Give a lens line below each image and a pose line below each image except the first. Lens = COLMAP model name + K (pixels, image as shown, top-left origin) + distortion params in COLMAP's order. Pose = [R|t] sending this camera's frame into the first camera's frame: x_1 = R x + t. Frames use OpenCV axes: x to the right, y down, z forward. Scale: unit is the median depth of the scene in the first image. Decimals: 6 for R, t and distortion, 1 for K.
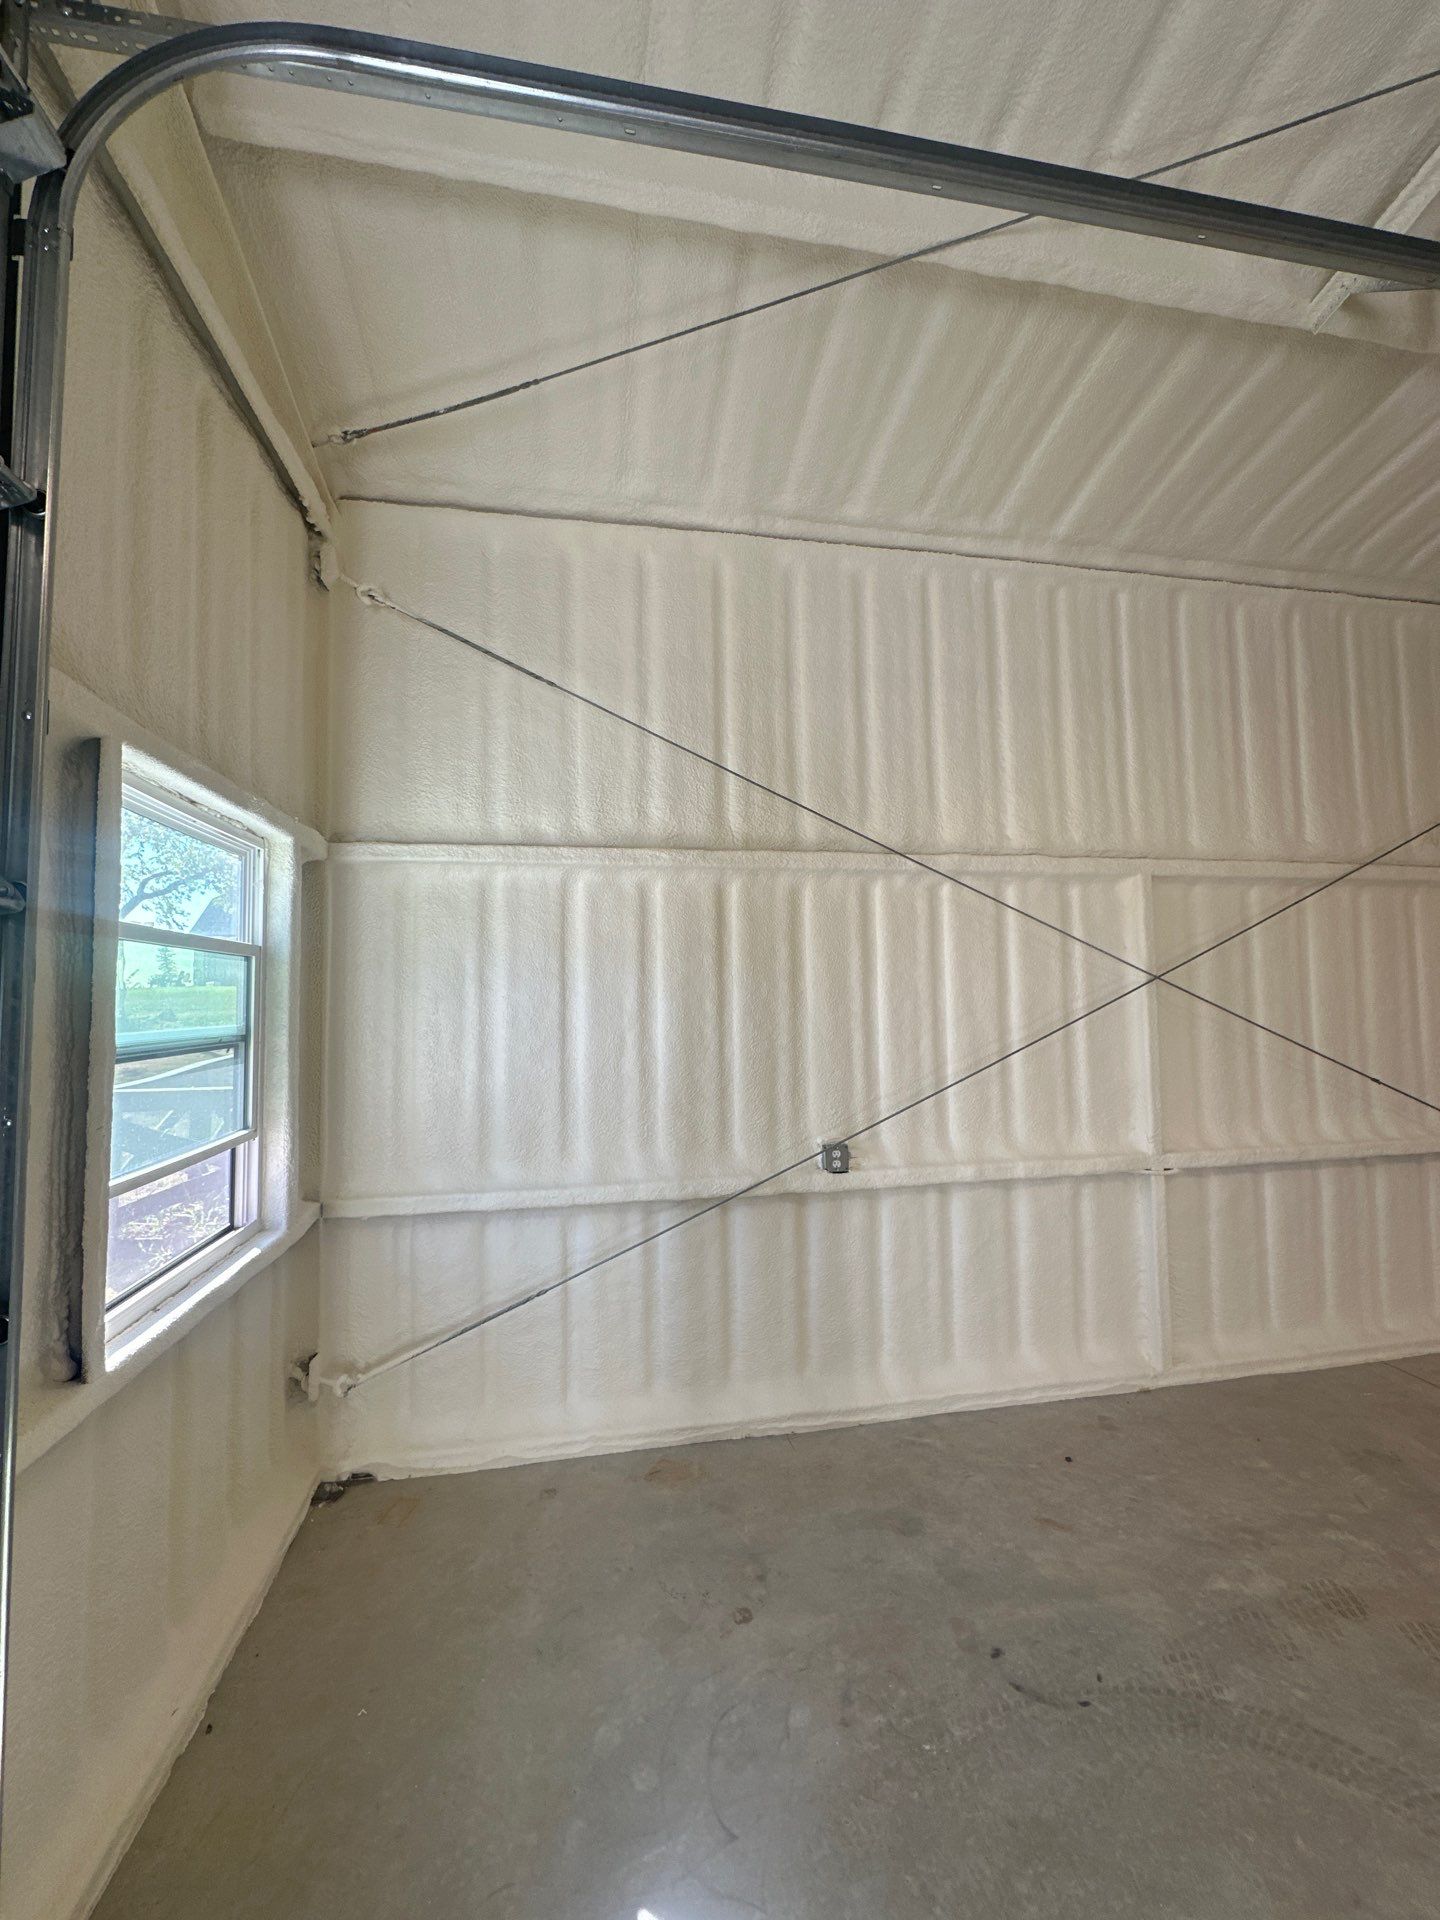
lens RADIAL K [[764.3, 0, 722.4], [0, 764.3, 961.4], [0, 0, 1]] dist [-0.003917, 0.000298]
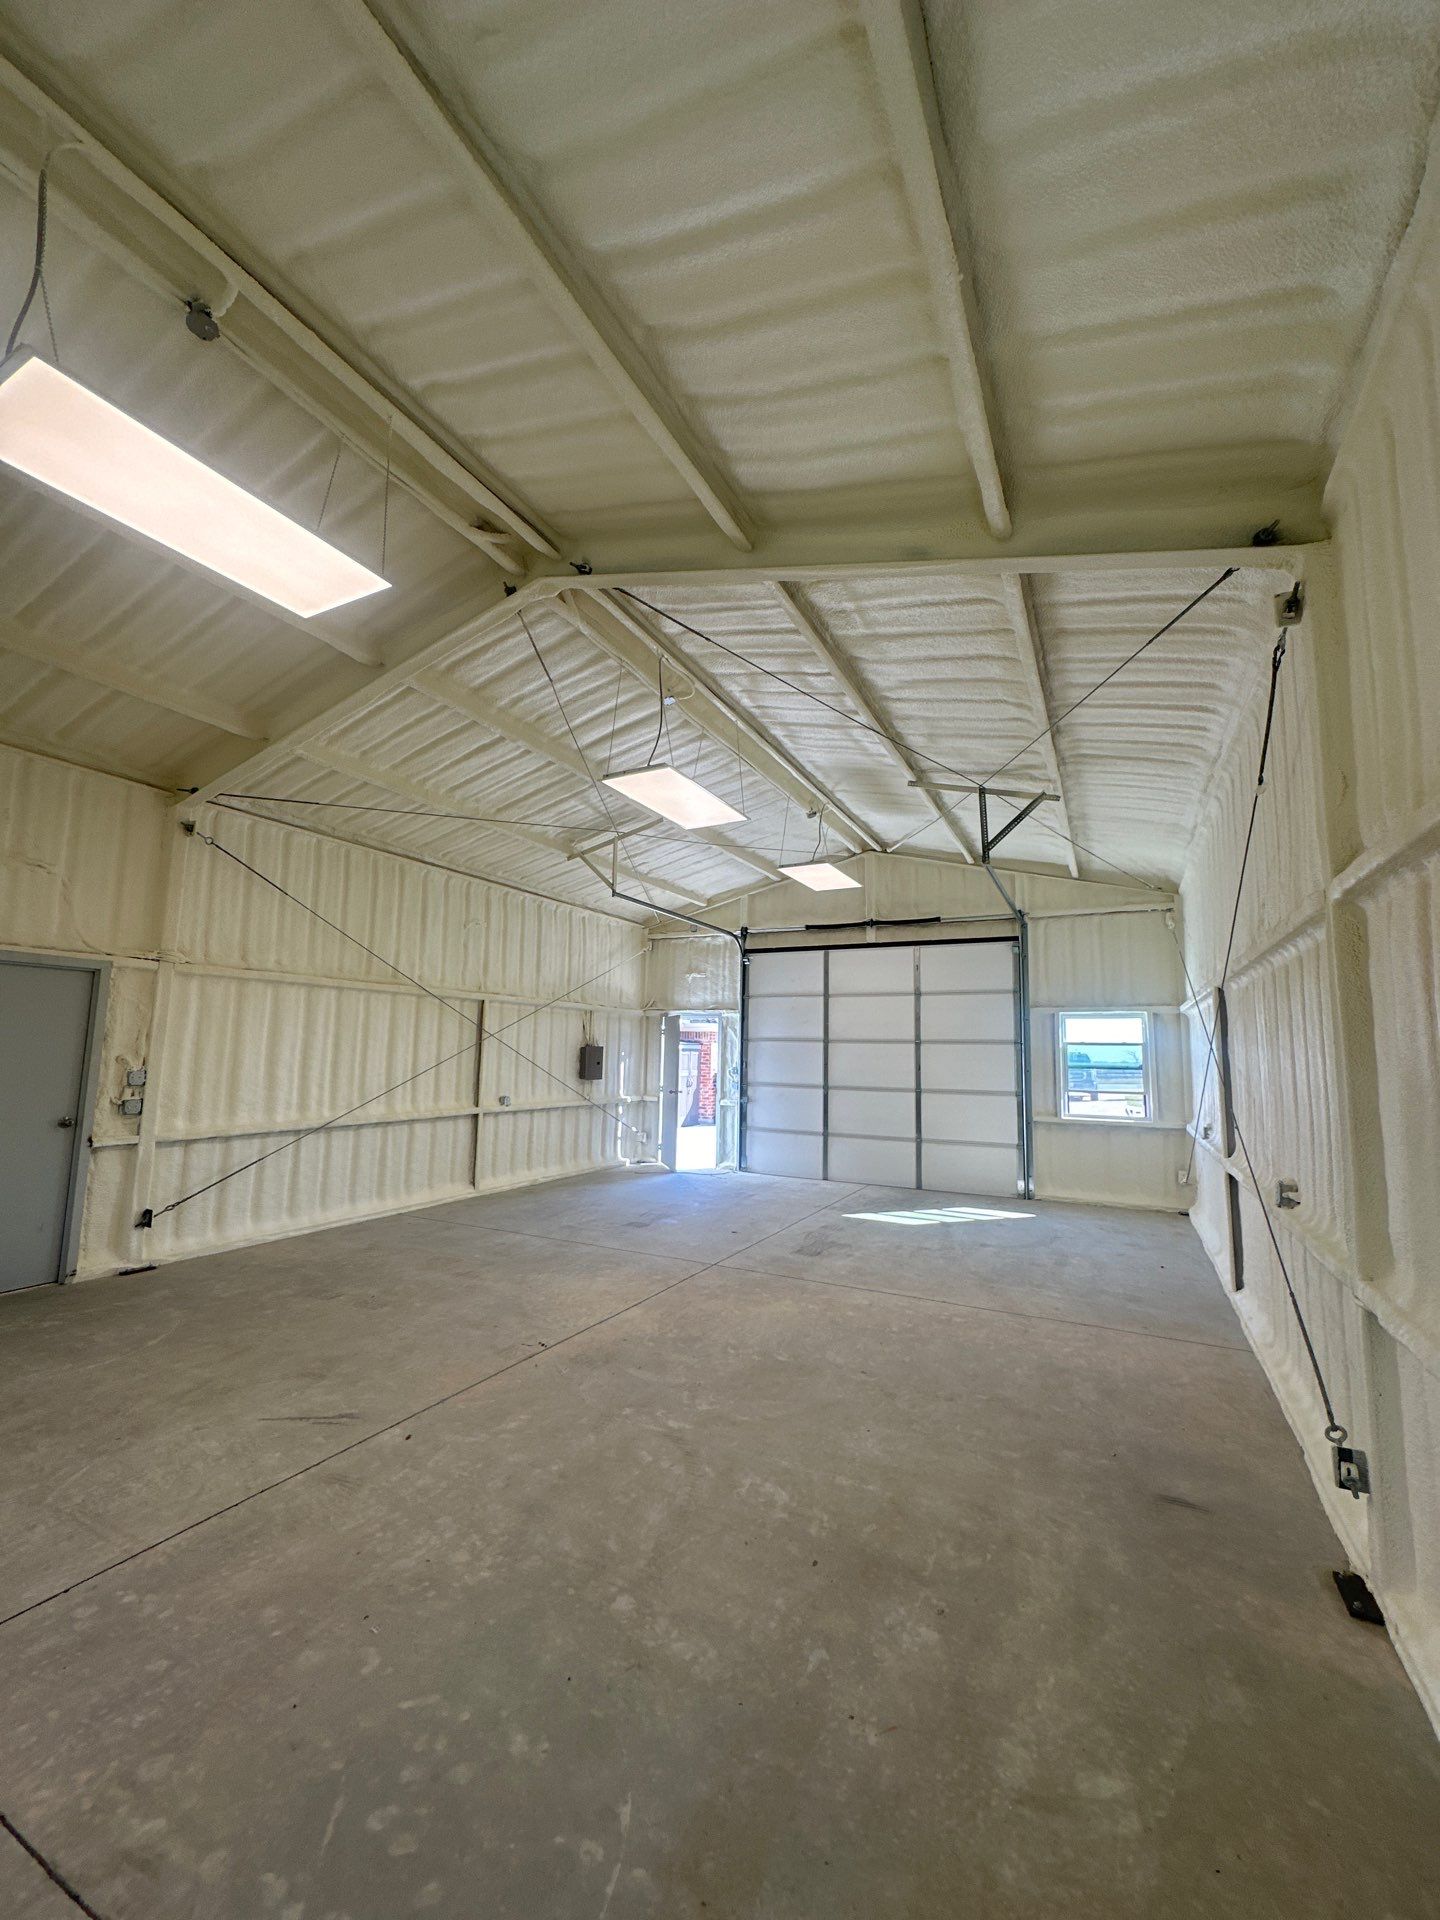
lens RADIAL K [[764.3, 0, 722.4], [0, 764.3, 961.4], [0, 0, 1]] dist [-0.003917, 0.000298]
pose [[-0.607633, -0.092425, -0.788822, 2.550219], [0.028855, 0.989981, -0.138222, 0.030088], [0.793694, -0.106750, -0.598878, 1.165511]]
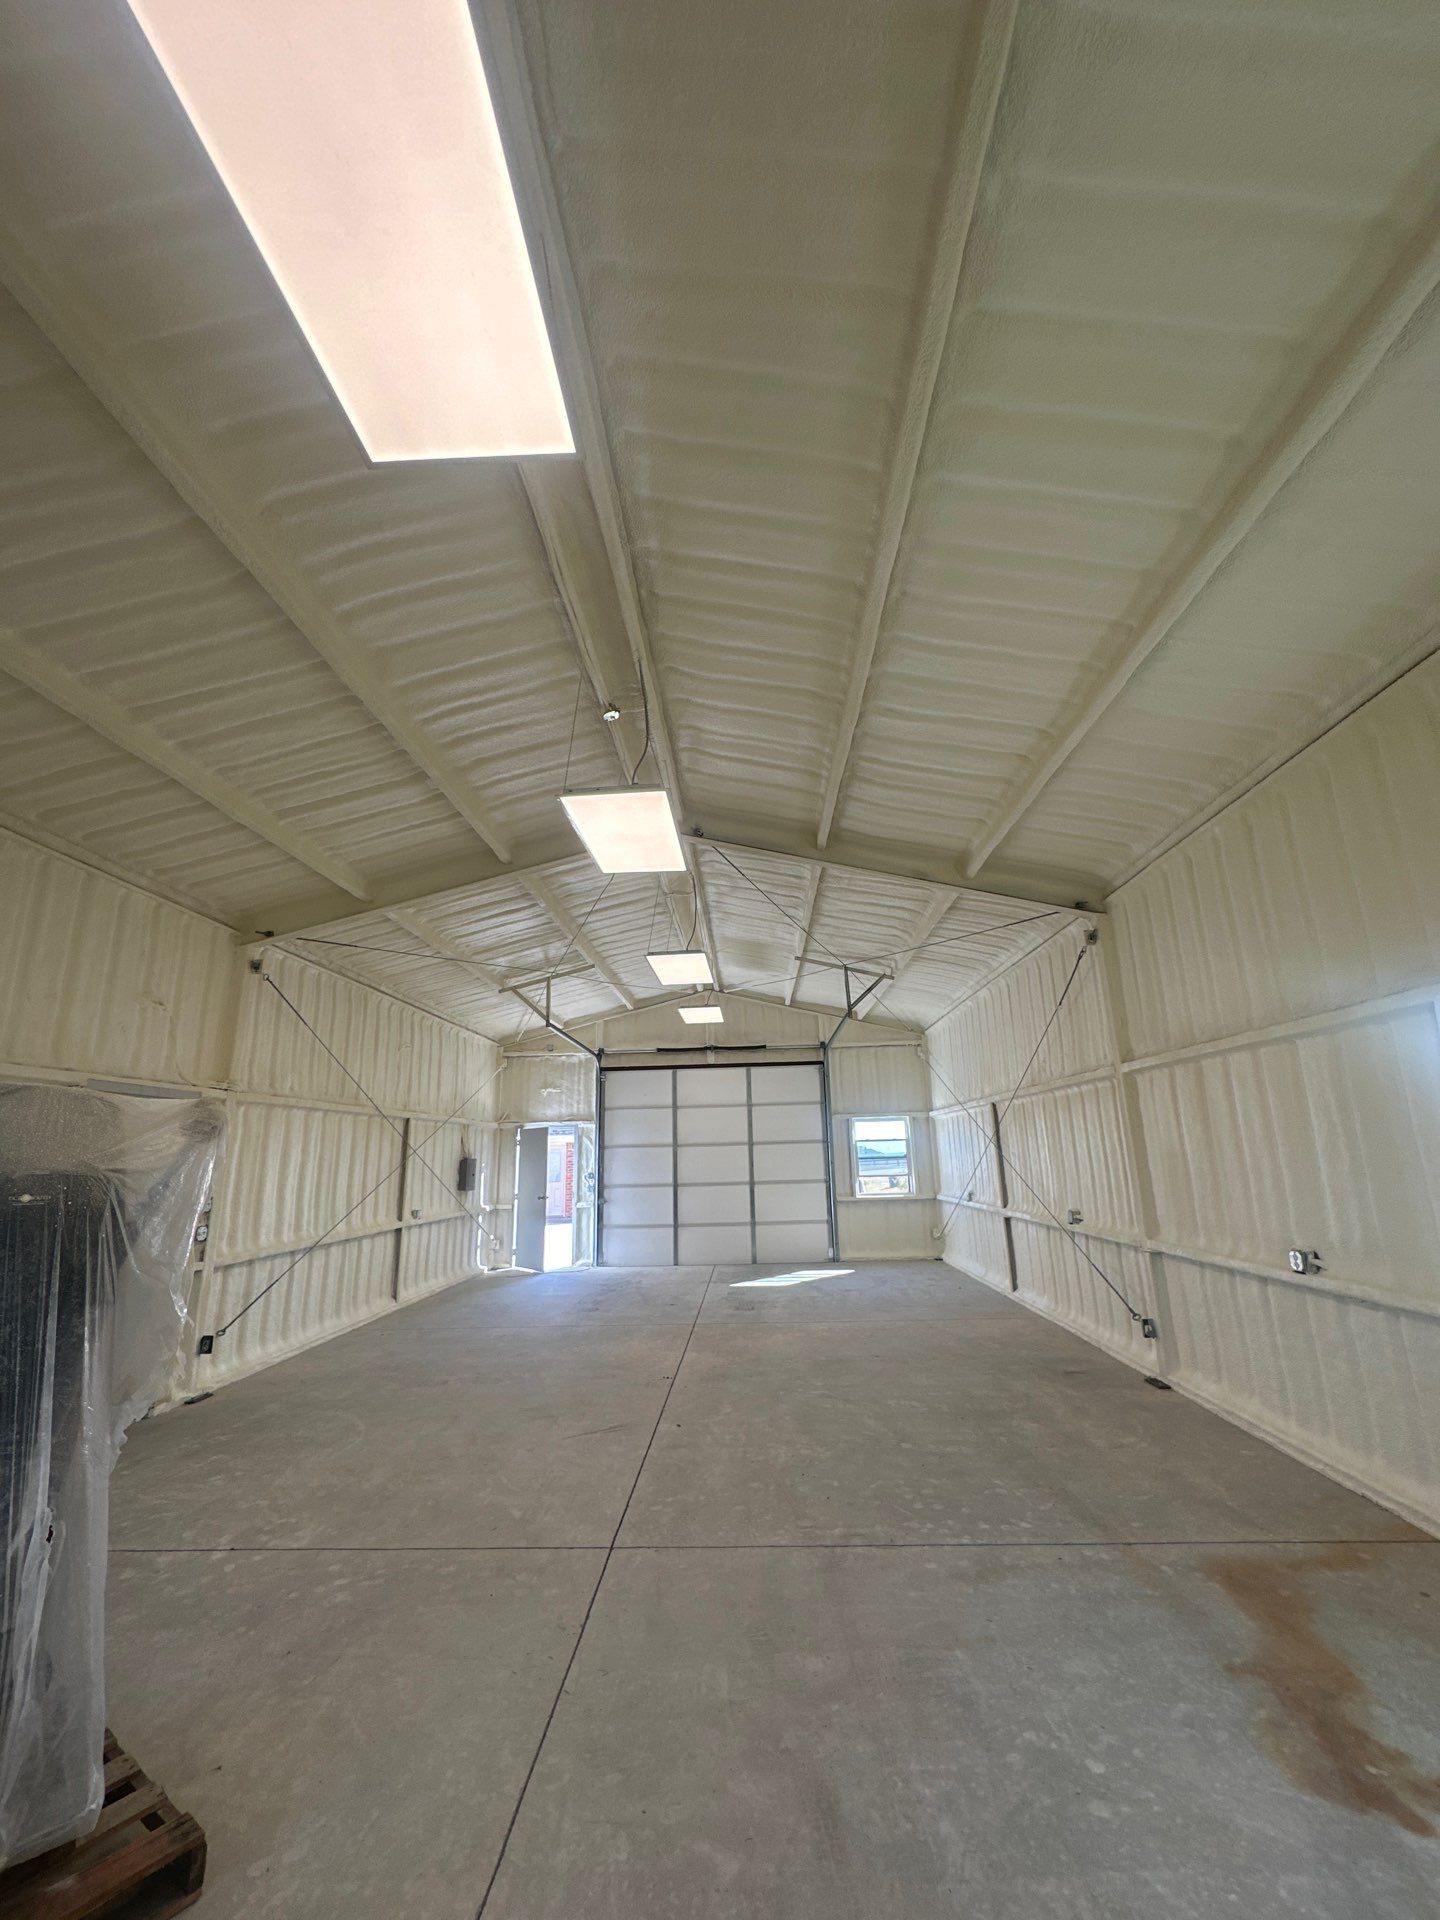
lens RADIAL K [[764.3, 0, 722.4], [0, 764.3, 961.4], [0, 0, 1]] dist [-0.003917, 0.000298]
pose [[-0.219869, -0.222646, -0.949782, 3.525850], [0.076261, 0.966705, -0.244267, -0.007596], [0.972544, -0.126138, -0.195569, 0.674643]]
